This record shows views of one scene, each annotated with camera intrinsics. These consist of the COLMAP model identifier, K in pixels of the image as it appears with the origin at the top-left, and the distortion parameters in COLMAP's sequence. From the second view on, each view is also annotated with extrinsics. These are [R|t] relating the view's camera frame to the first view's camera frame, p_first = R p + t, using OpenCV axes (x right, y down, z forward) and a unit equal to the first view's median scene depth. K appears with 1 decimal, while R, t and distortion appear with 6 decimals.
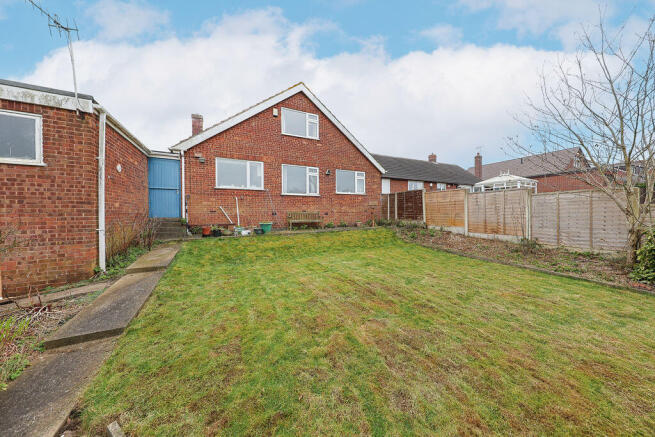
lens RADIAL K [[208.8, 0, 330.8], [0, 208.8, 213.4], [0, 0, 1]] dist [-0.001665, 0.000128]
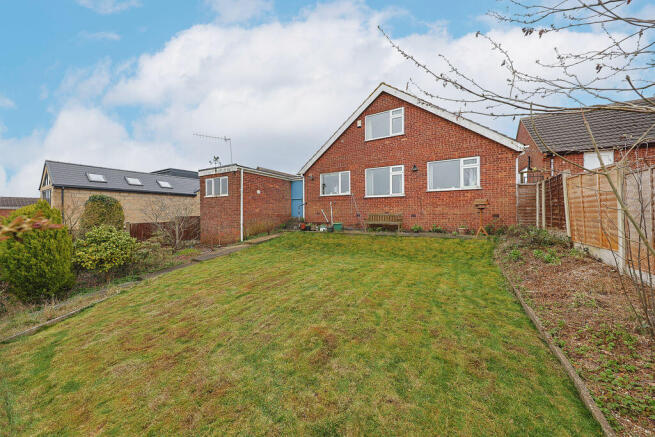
lens RADIAL K [[208.8, 0, 333.0], [0, 208.8, 214.4], [0, 0, 1]] dist [-0.001665, 0.000128]
pose [[0.560271, 0.005885, -0.828289, 0.540393], [-0.005159, 0.999980, 0.003616, -0.006157], [0.828293, 0.002247, 0.560290, 0.247529]]
